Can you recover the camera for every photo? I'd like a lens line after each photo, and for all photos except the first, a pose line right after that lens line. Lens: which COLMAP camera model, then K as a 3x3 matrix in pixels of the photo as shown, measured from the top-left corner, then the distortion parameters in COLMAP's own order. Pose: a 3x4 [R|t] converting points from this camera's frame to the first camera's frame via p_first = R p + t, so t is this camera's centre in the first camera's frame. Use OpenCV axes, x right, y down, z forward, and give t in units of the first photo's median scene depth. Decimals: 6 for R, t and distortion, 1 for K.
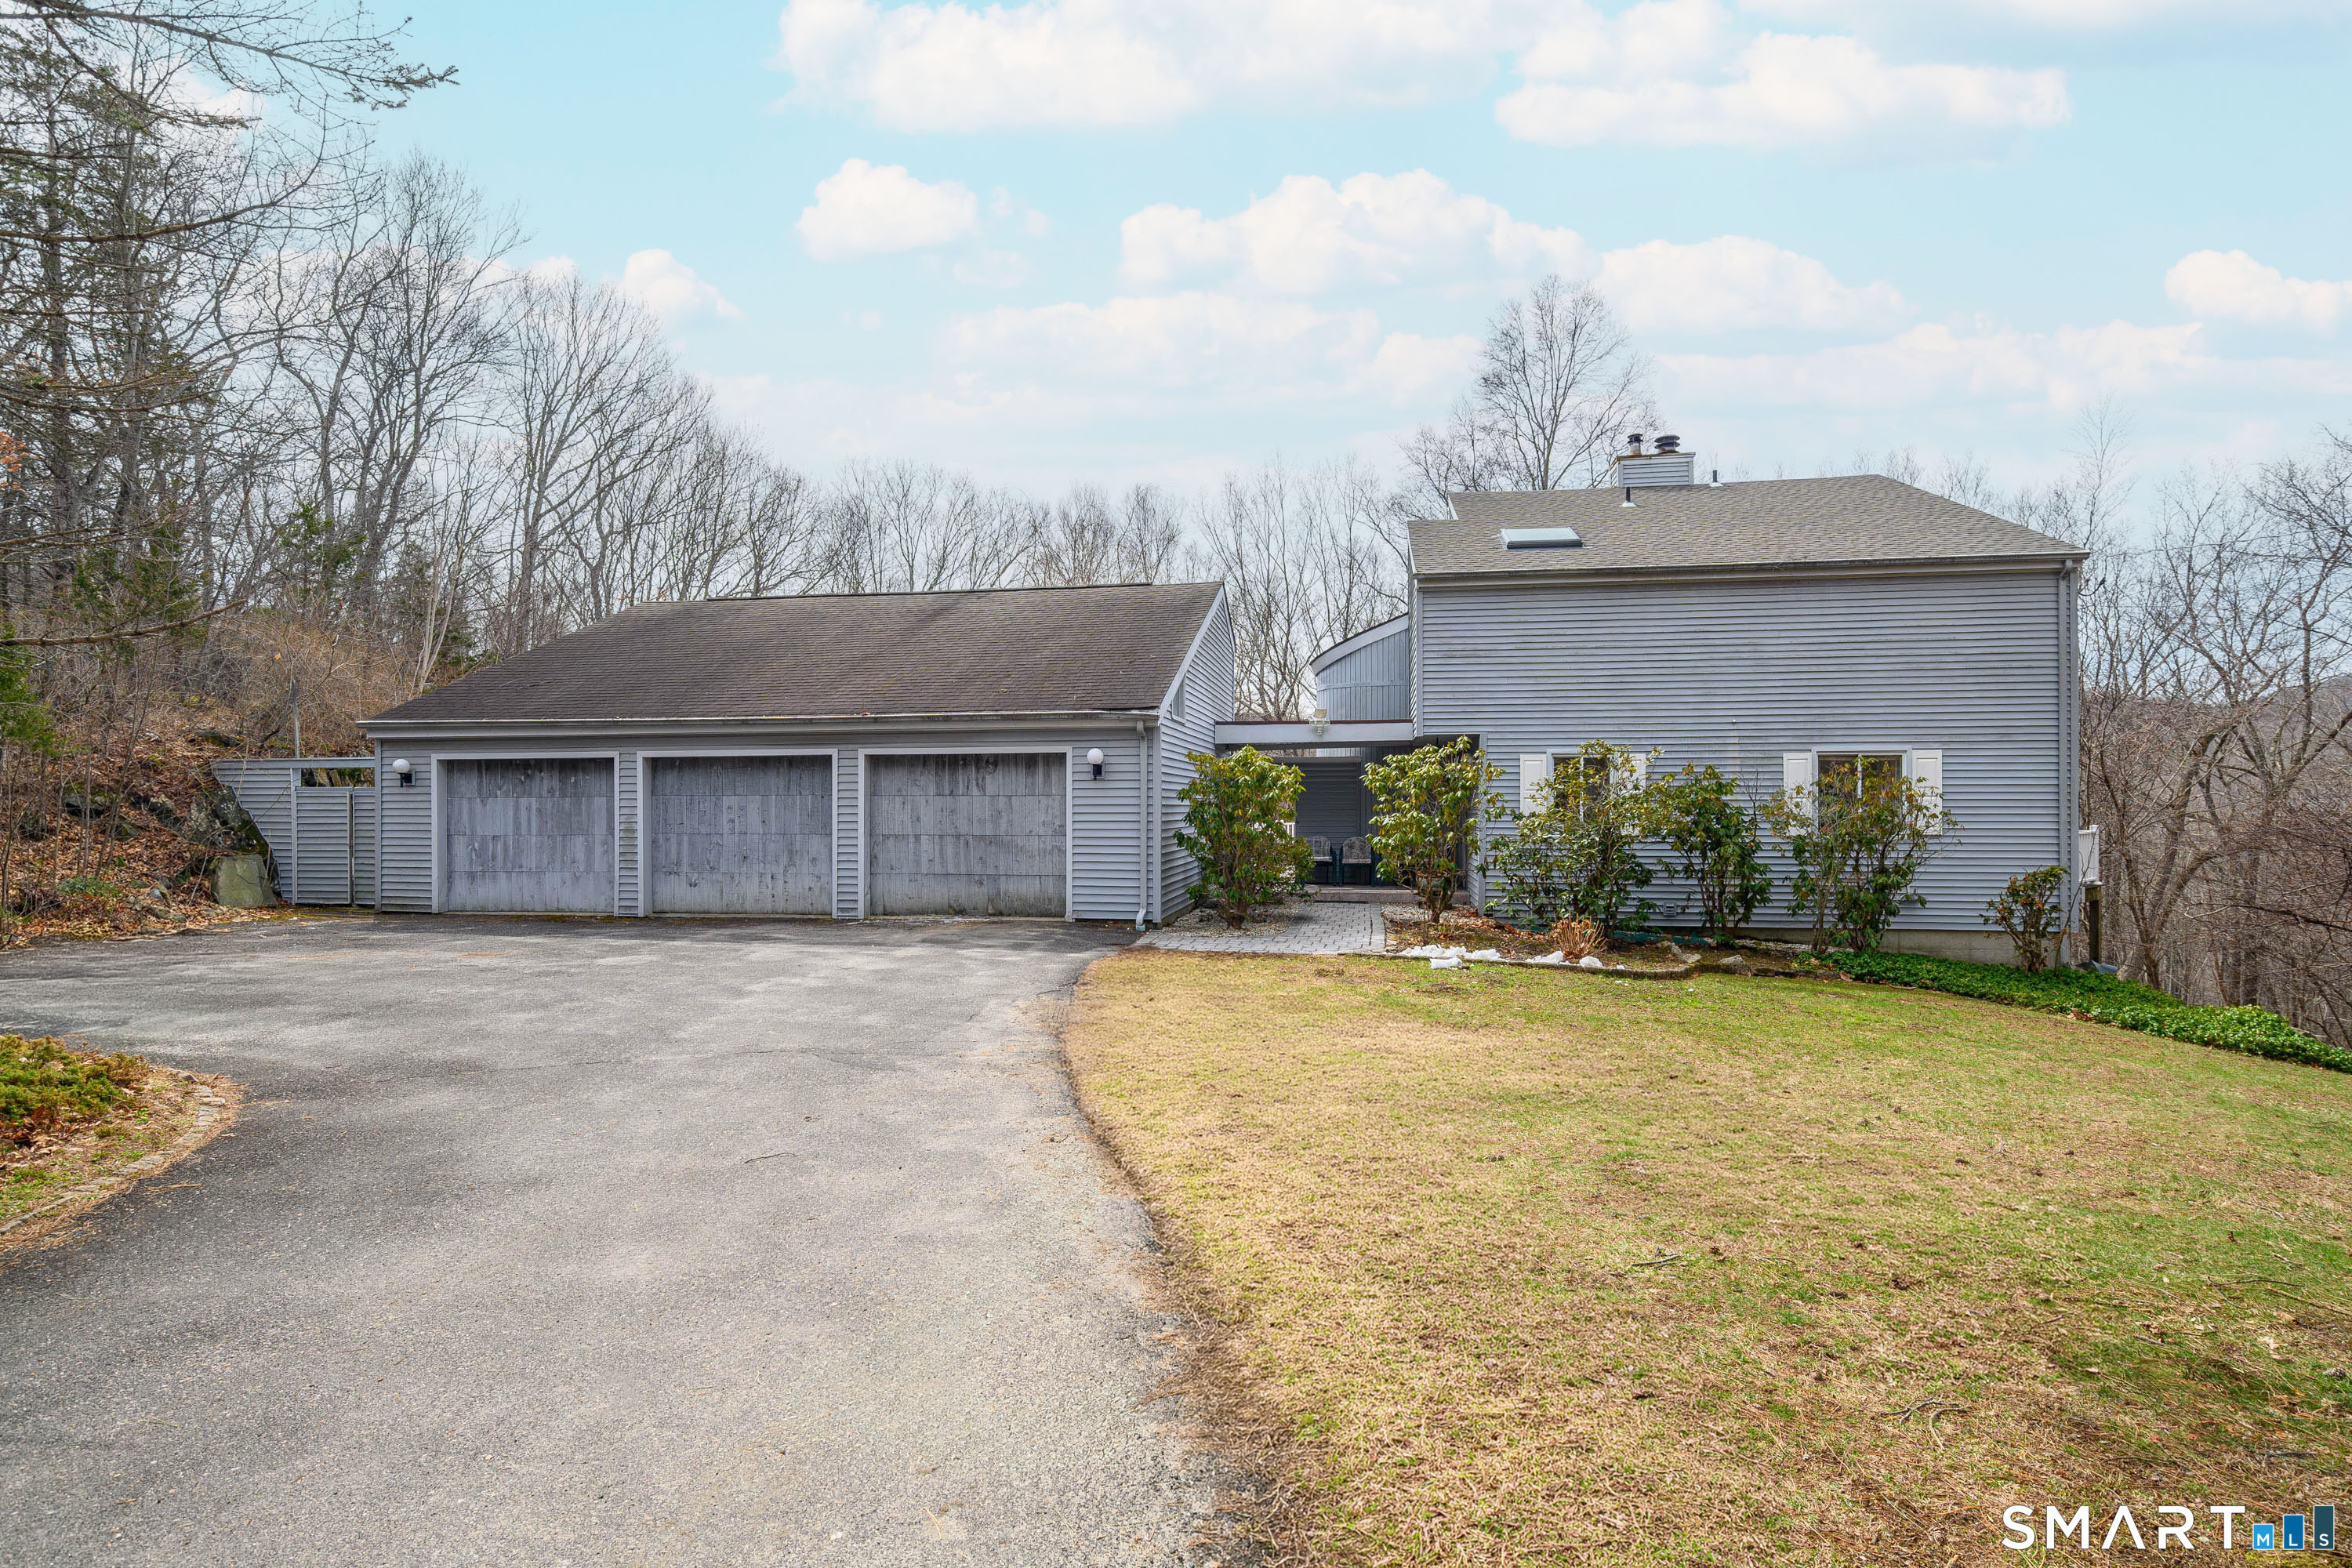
lens RADIAL K [[1204.3, 0, 1184.1], [0, 1204.3, 785.9], [0, 0, 1]] dist [-0.001826, 0.000518]
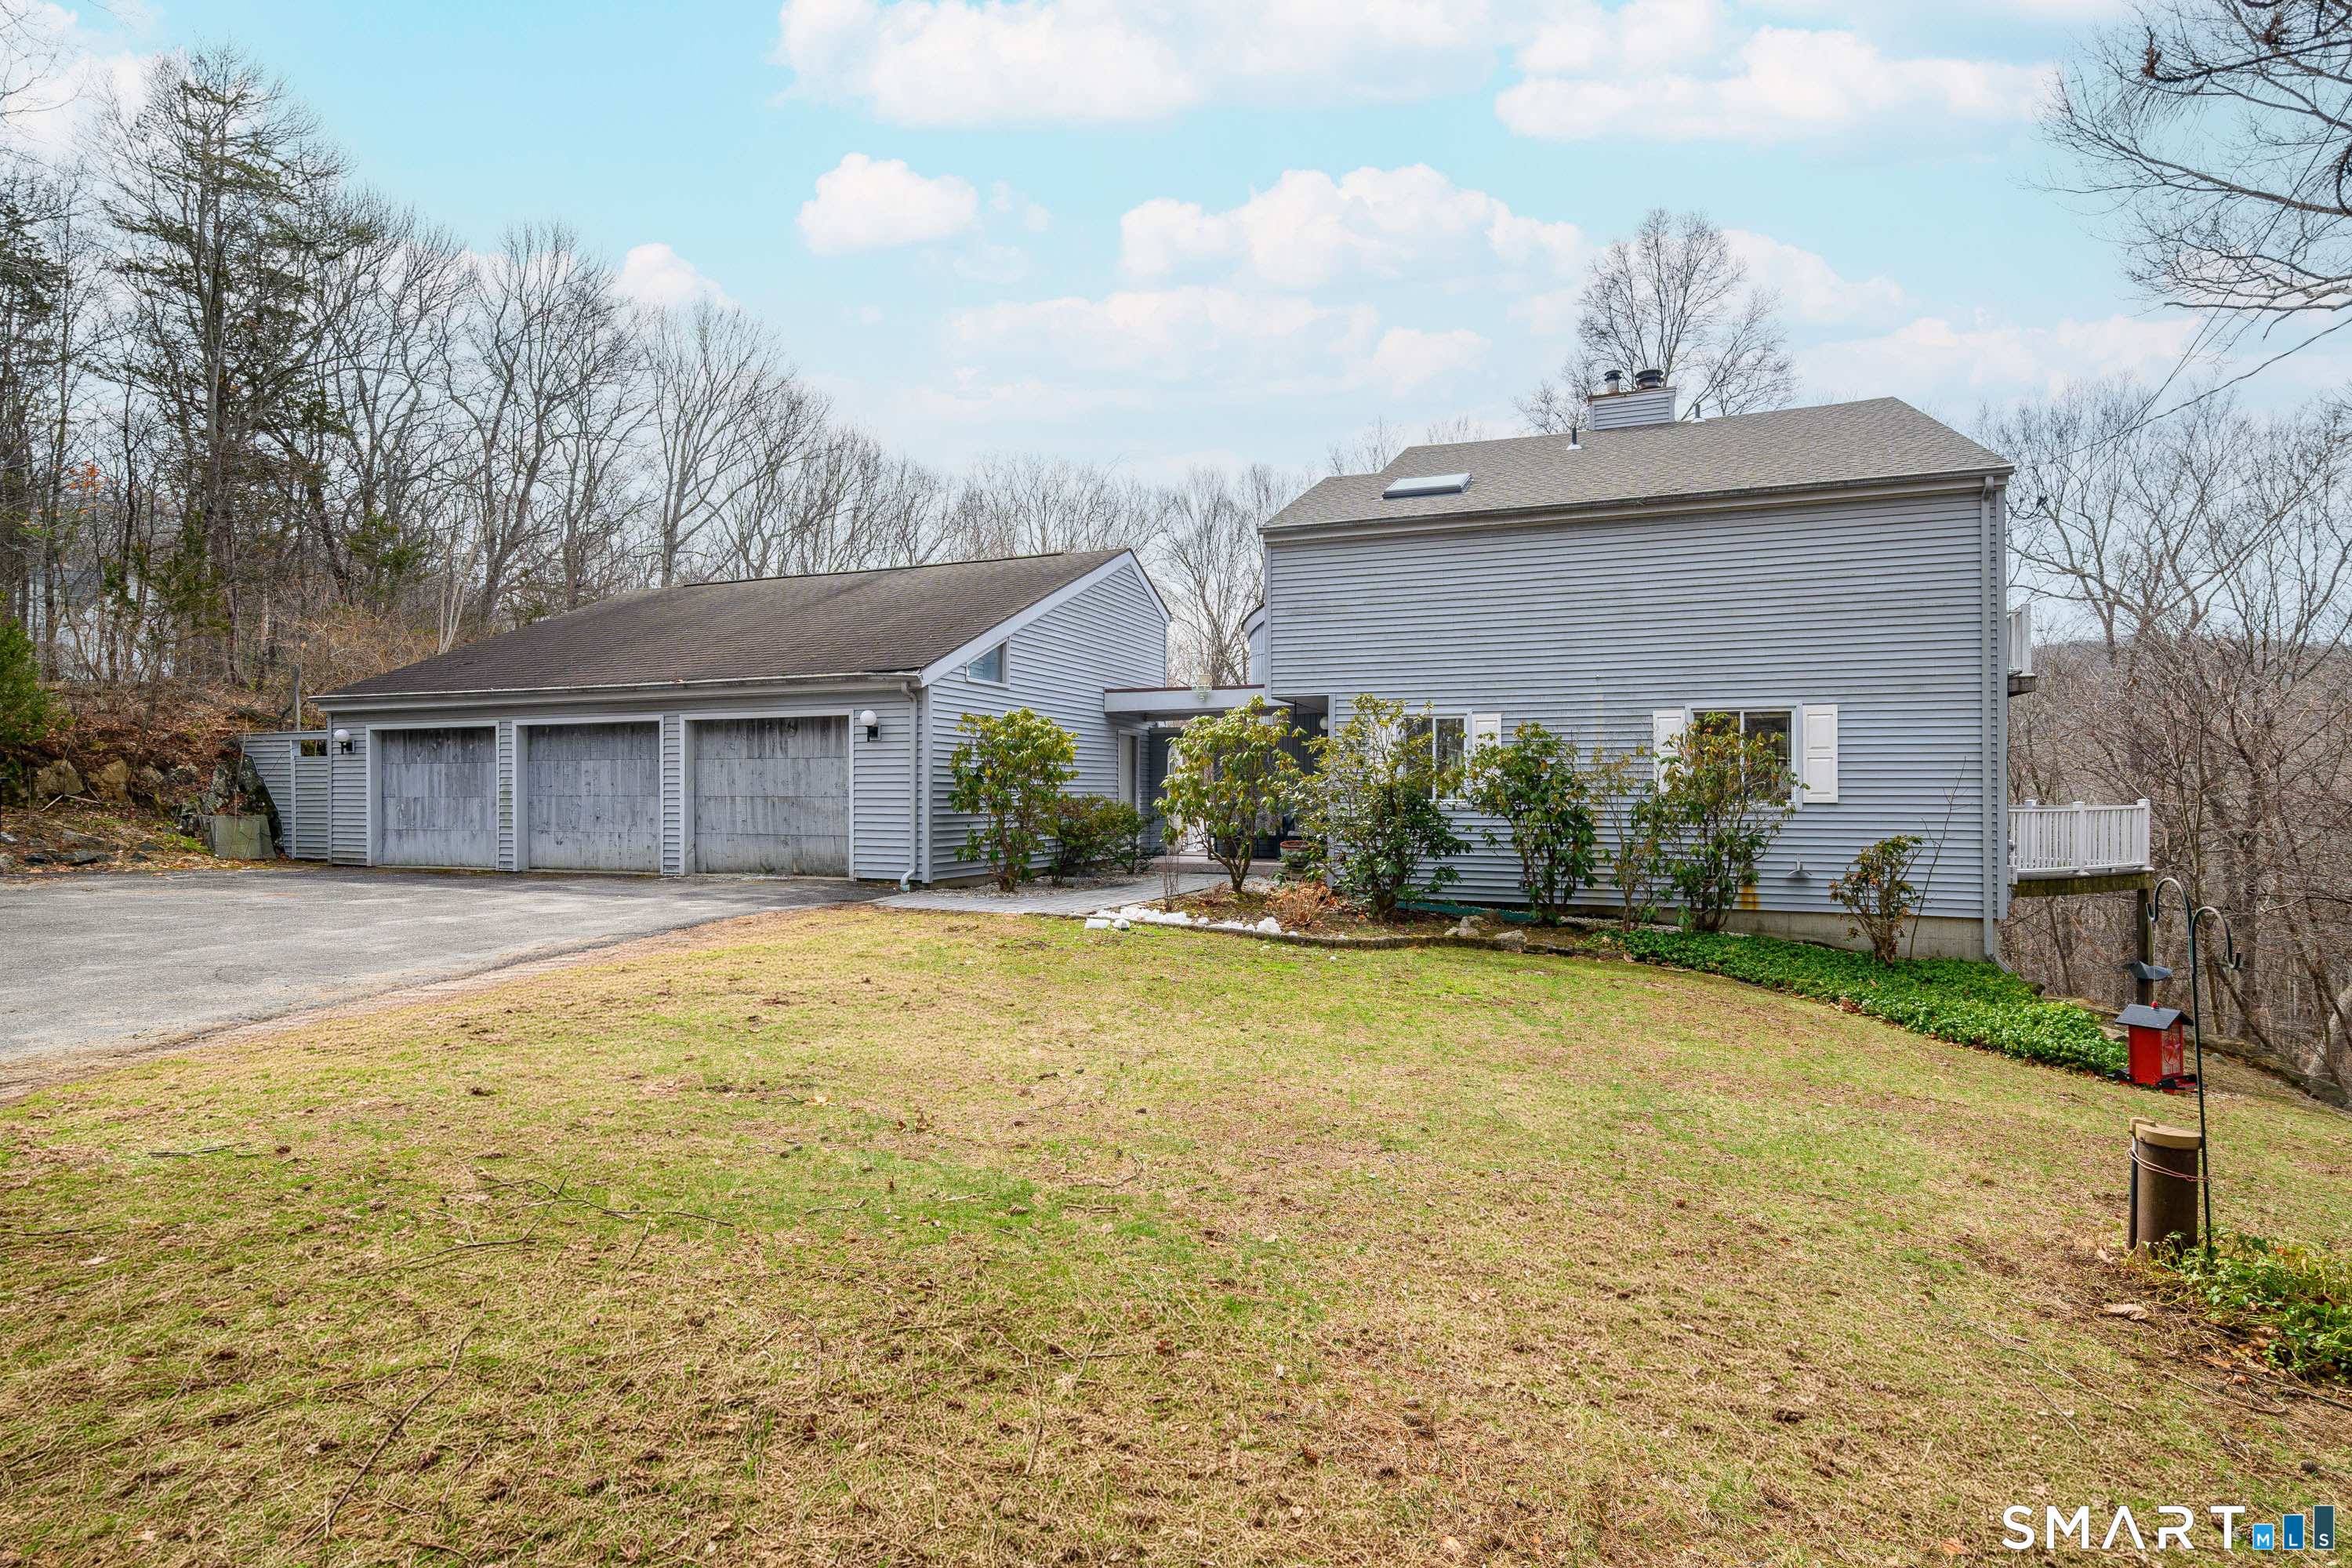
lens RADIAL K [[1204.3, 0, 1174.2], [0, 1204.3, 782.9], [0, 0, 1]] dist [-0.001826, 0.000518]
pose [[0.978348, 0.000904, -0.206963, 0.355634], [0.000075, 0.999989, 0.004724, 0.023166], [0.206965, -0.004637, 0.978337, 0.057513]]
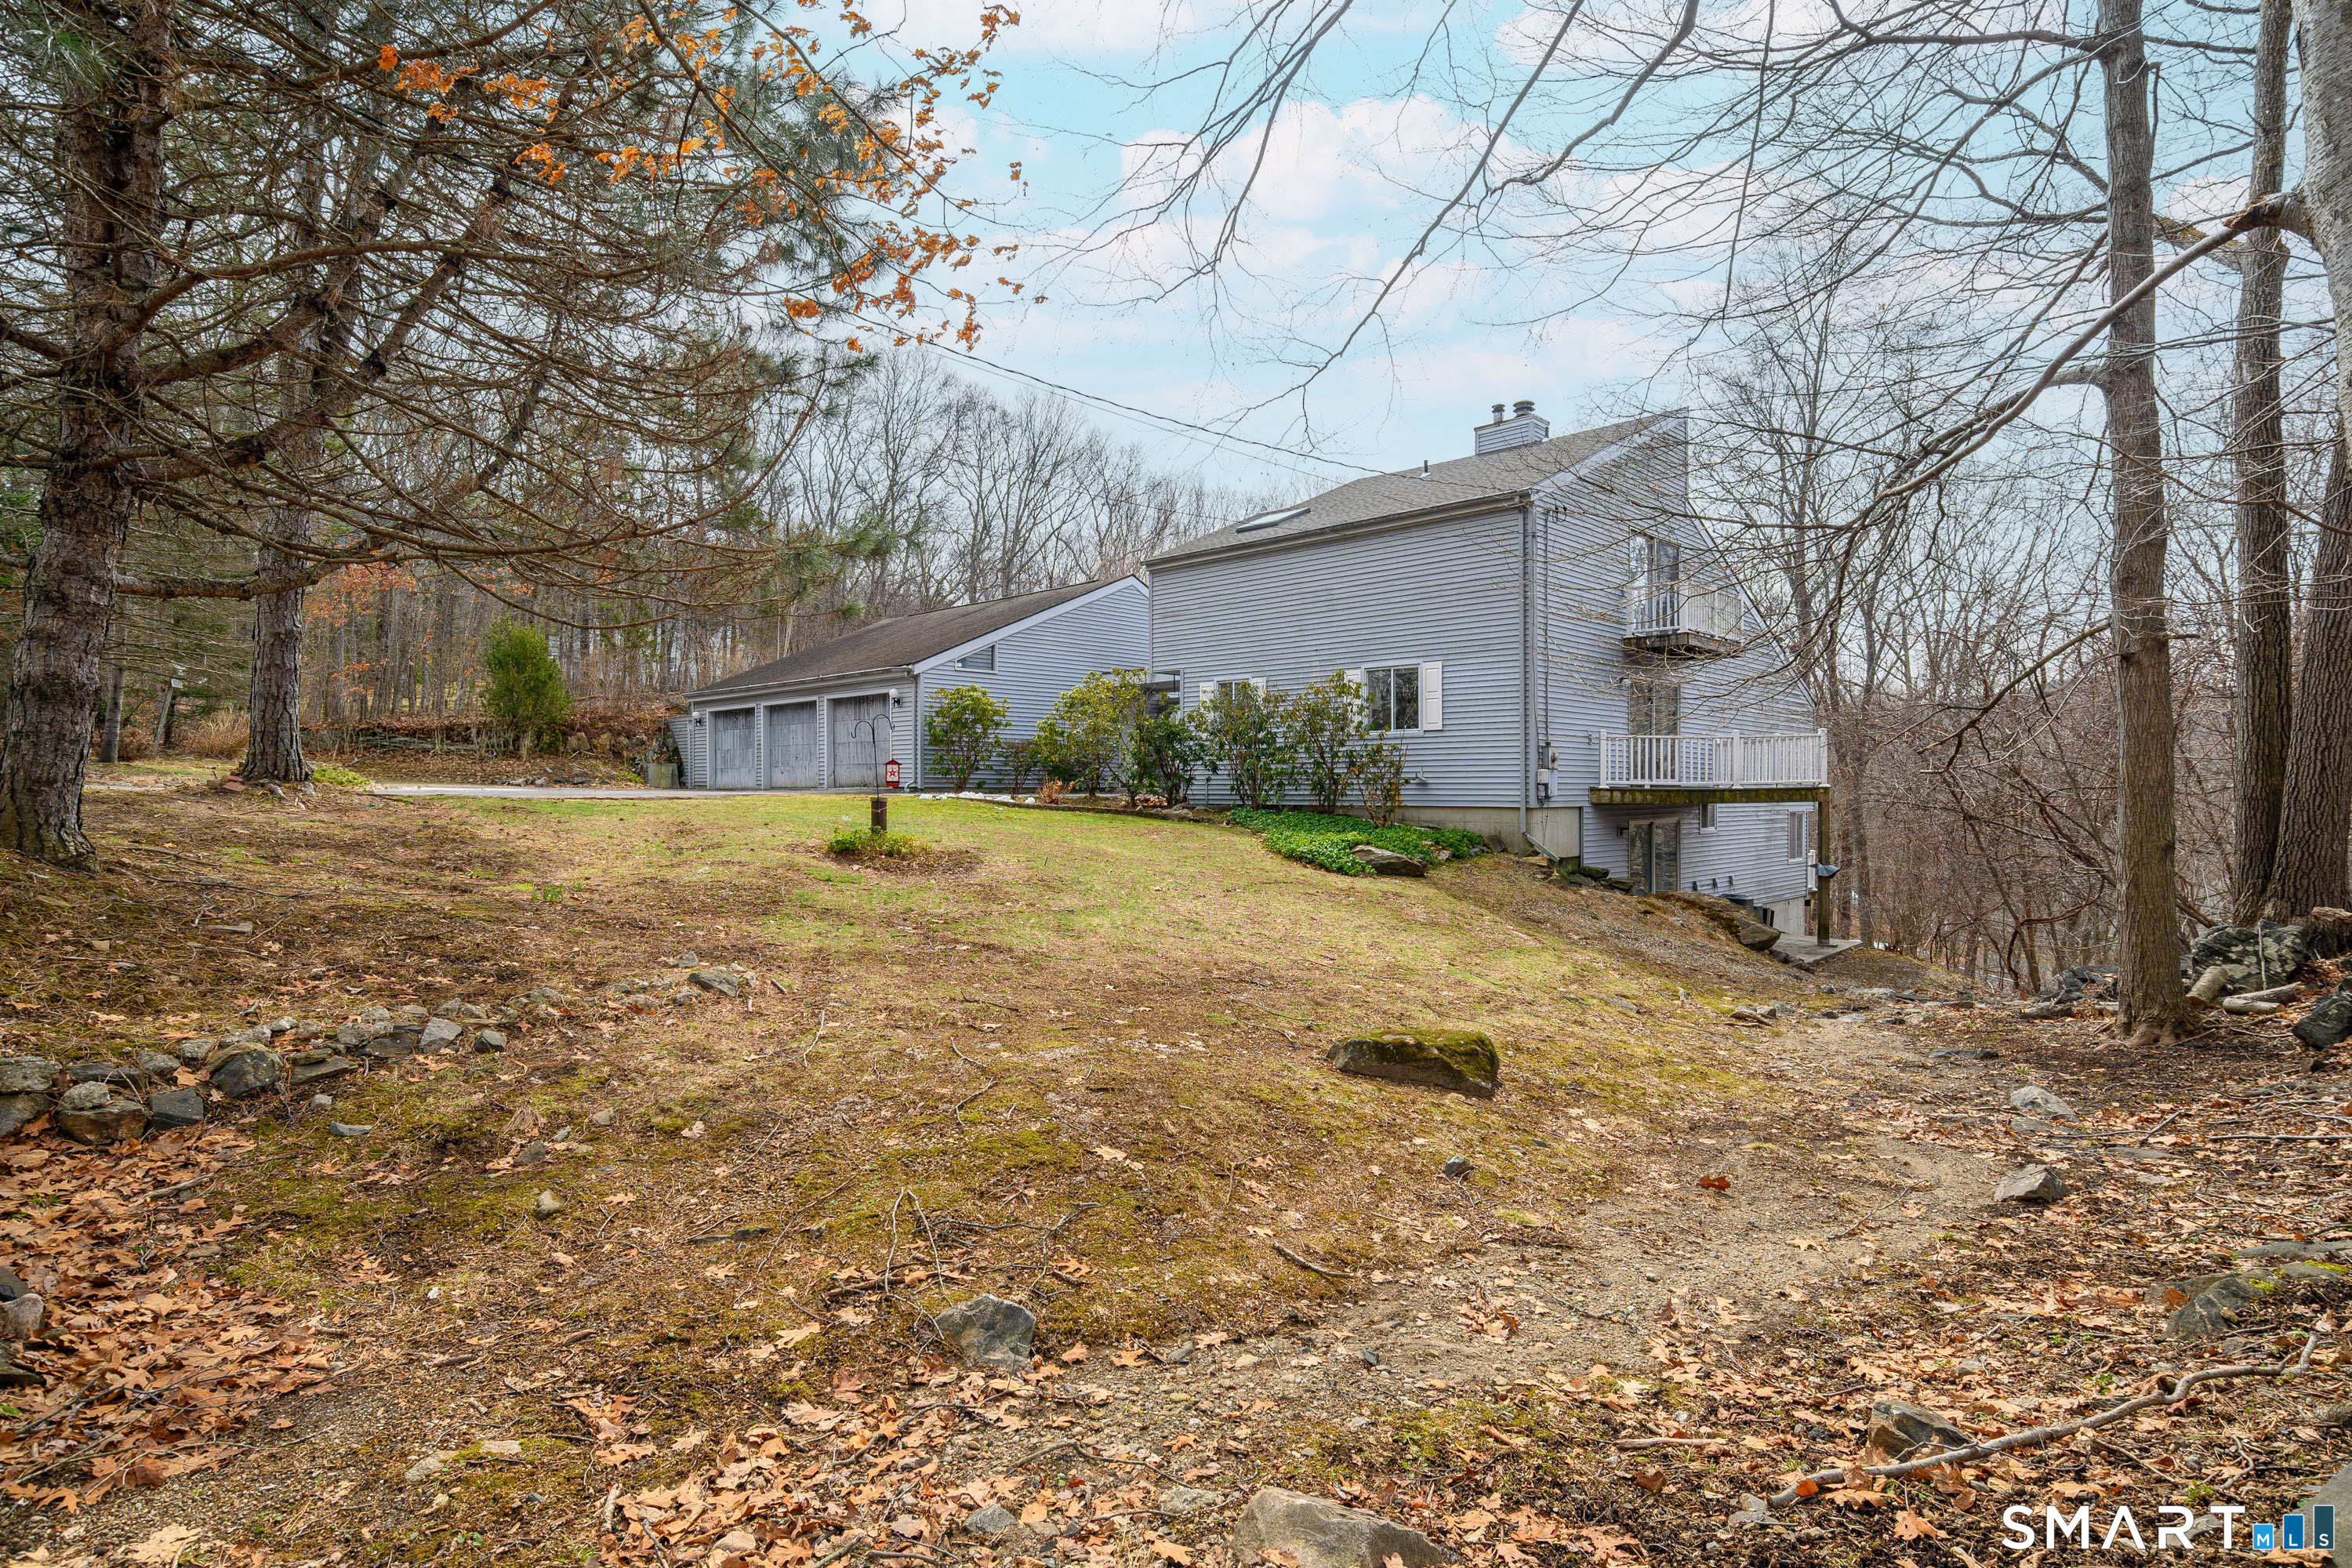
lens RADIAL K [[1204.3, 0, 1156.4], [0, 1204.3, 789.2], [0, 0, 1]] dist [-0.001826, 0.000518]
pose [[0.818721, 0.001541, -0.574189, 1.147164], [0.006530, 0.999907, 0.011995, 0.089398], [0.574154, -0.013570, 0.818635, -0.202320]]
